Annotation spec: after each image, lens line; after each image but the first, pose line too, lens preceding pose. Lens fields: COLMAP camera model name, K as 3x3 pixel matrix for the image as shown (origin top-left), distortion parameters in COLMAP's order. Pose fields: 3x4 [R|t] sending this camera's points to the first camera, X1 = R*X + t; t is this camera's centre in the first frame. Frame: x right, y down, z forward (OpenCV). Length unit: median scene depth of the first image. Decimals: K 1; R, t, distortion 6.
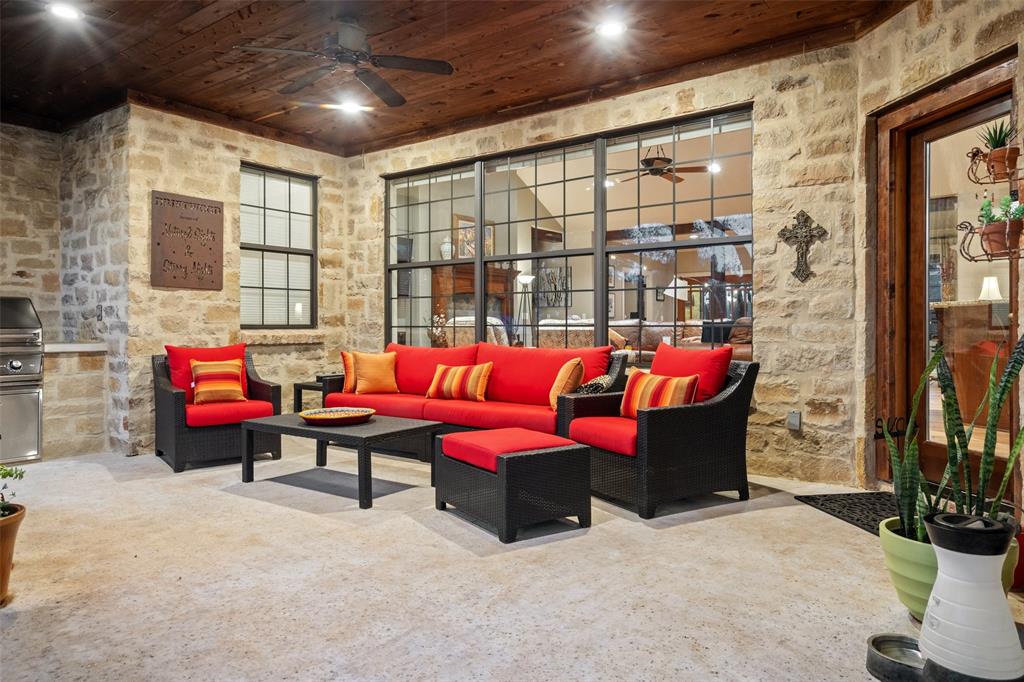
lens RADIAL K [[670.3, 0, 509.8], [0, 670.3, 335.9], [0, 0, 1]] dist [0.005432, 0.000561]
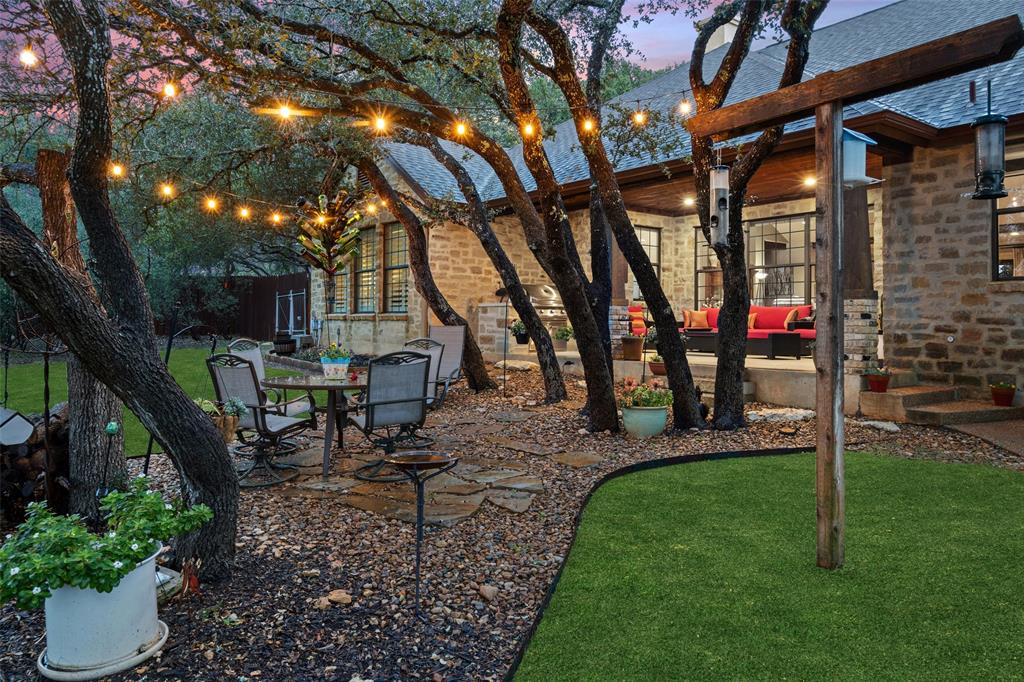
lens RADIAL K [[714.3, 0, 509.6], [0, 714.3, 310.3], [0, 0, 1]] dist [0.001811, 0.001584]
pose [[0.959850, 0.005357, -0.280463, -0.136438], [-0.015008, 0.999366, -0.032276, 0.108907], [0.280112, 0.035190, 0.959322, -1.426736]]
